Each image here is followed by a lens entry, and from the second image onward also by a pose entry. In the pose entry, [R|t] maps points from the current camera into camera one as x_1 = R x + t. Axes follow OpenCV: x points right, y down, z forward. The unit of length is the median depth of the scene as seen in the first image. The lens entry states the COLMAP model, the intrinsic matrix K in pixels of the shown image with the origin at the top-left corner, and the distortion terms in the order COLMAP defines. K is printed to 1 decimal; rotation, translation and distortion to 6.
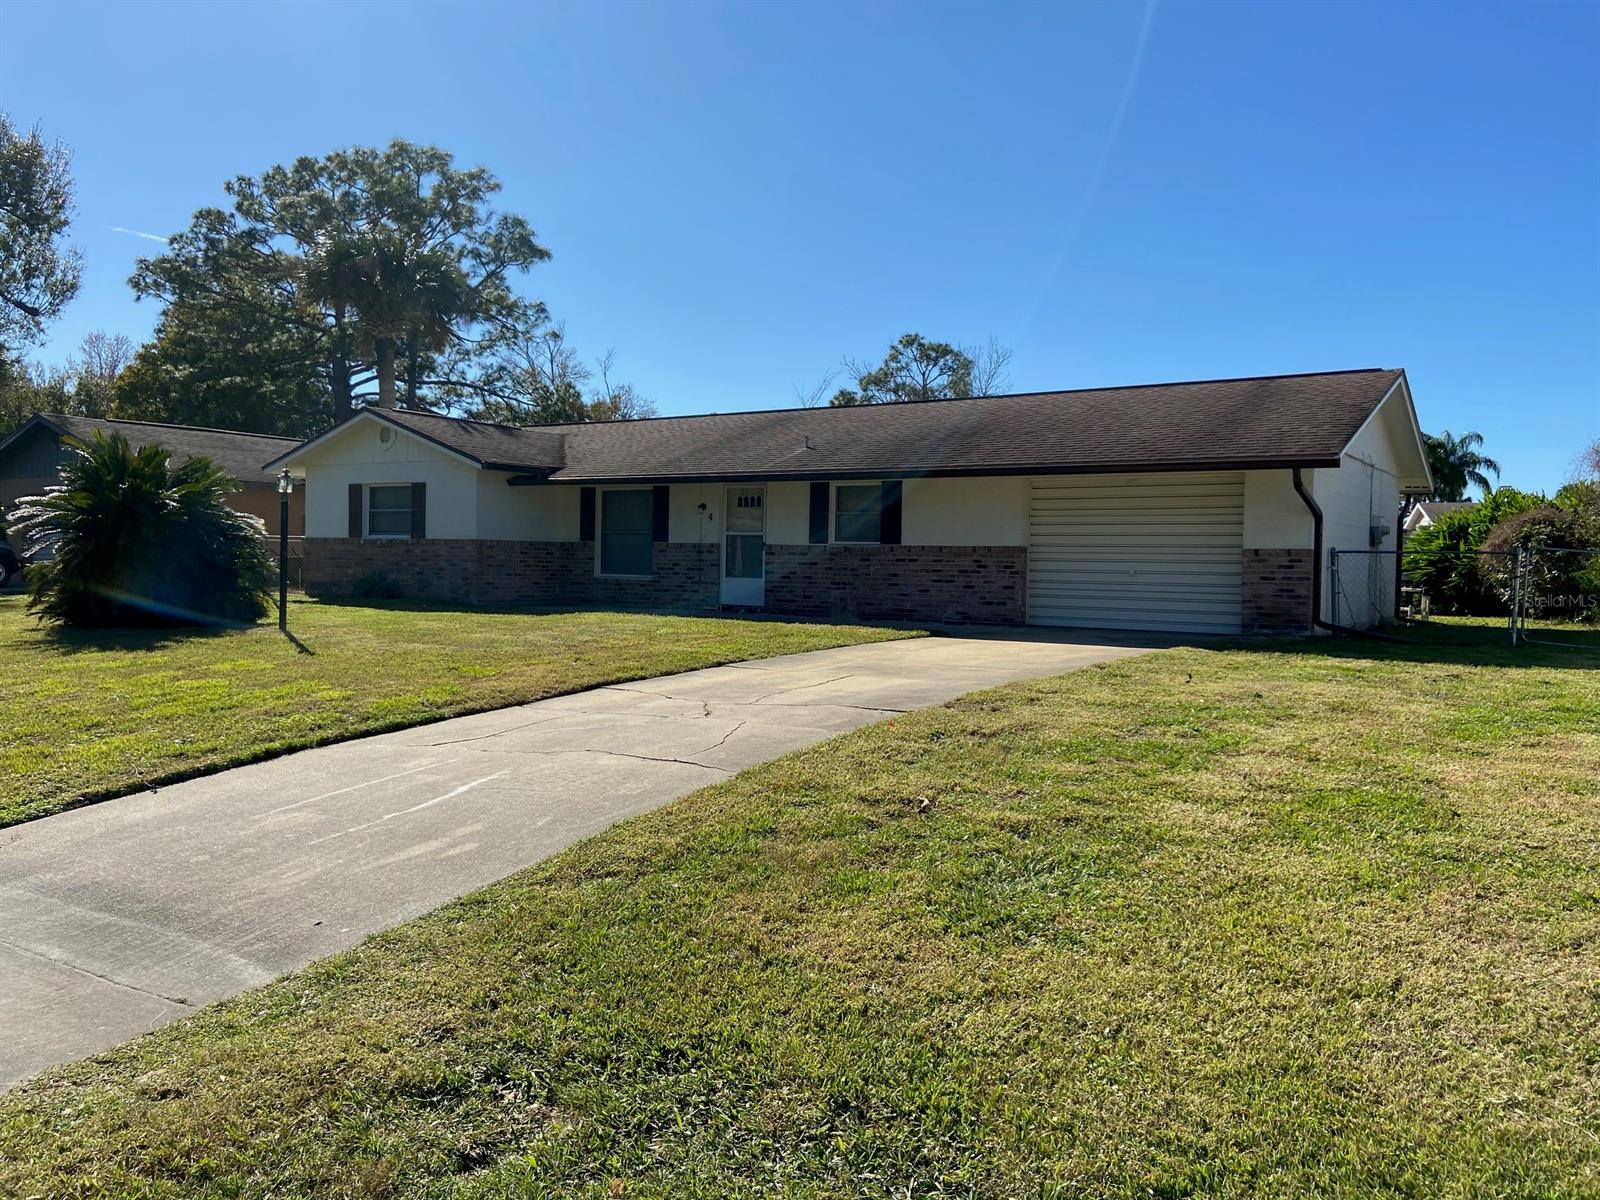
lens RADIAL K [[1202.7, 0, 789.9], [0, 1202.7, 586.3], [0, 0, 1]] dist [0.139820, -0.192756]
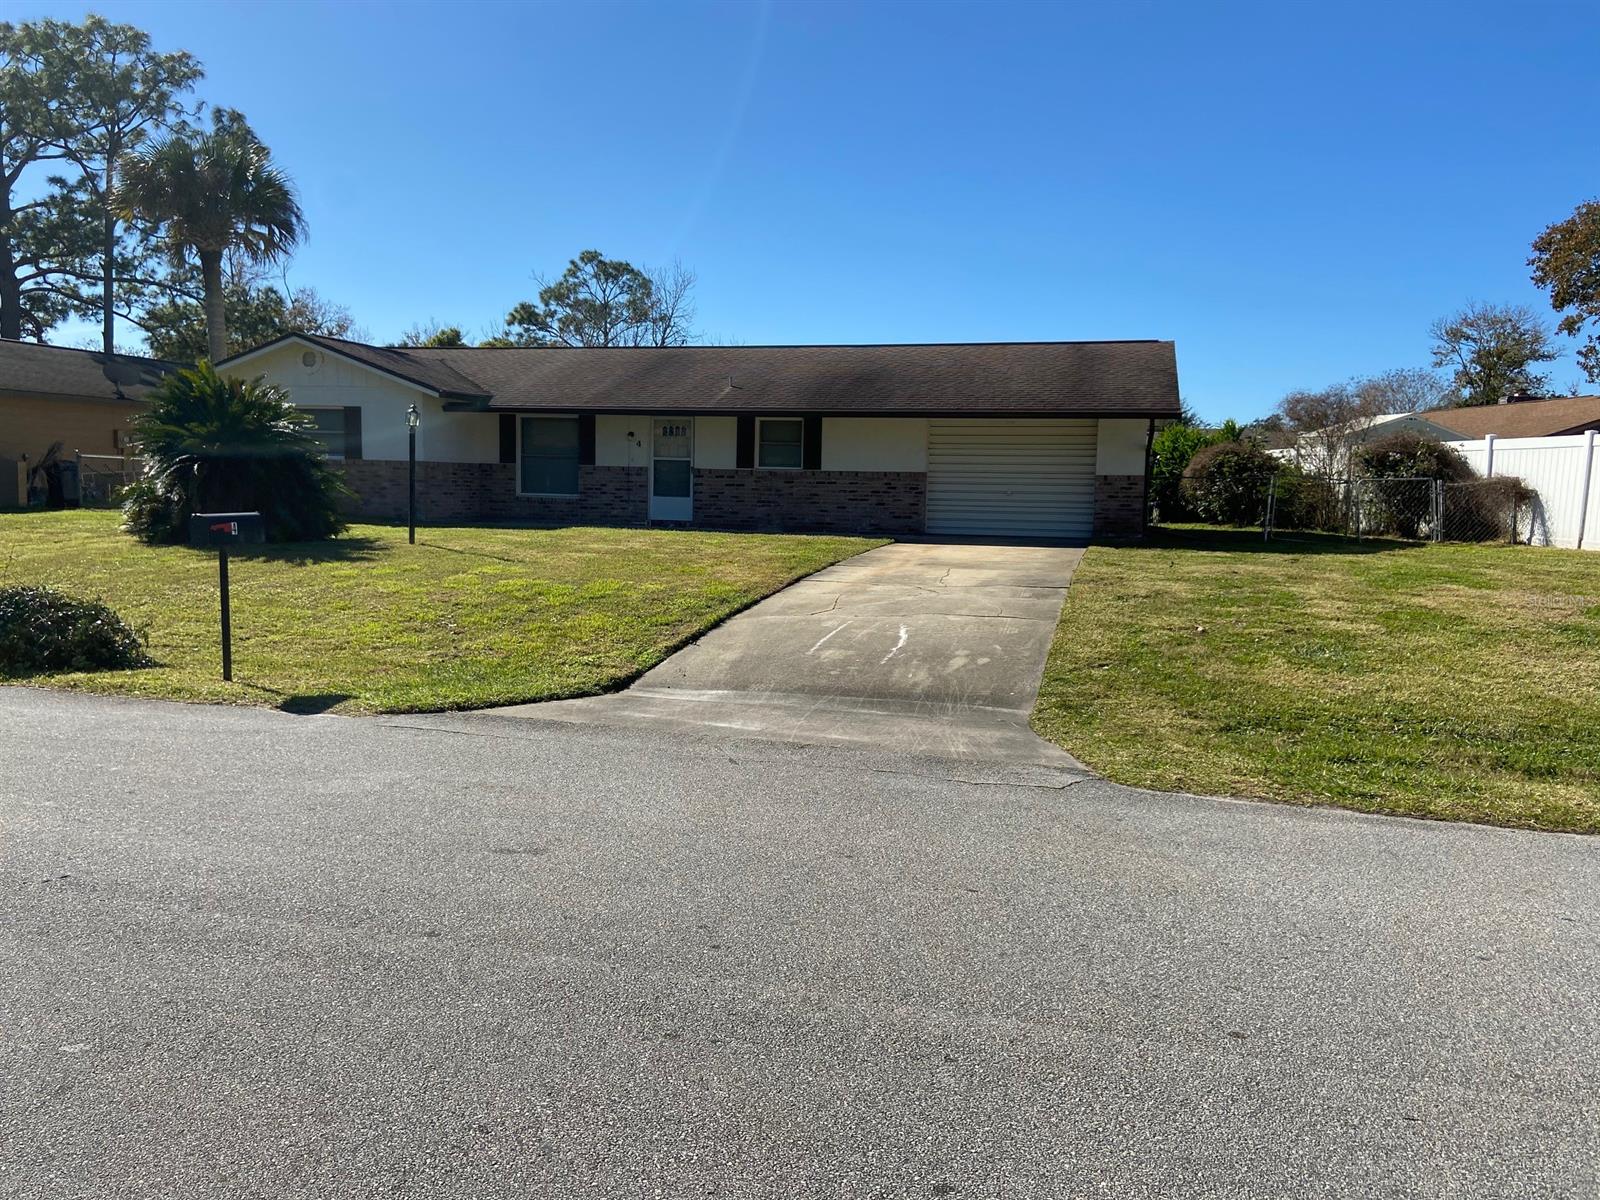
lens RADIAL K [[1202.7, 0, 789.9], [0, 1202.7, 586.3], [0, 0, 1]] dist [0.139820, -0.192756]
pose [[0.950946, -0.025553, 0.308301, -0.278402], [0.003669, 0.997444, 0.071355, -0.003400], [-0.309337, -0.066724, 0.948609, -0.143938]]
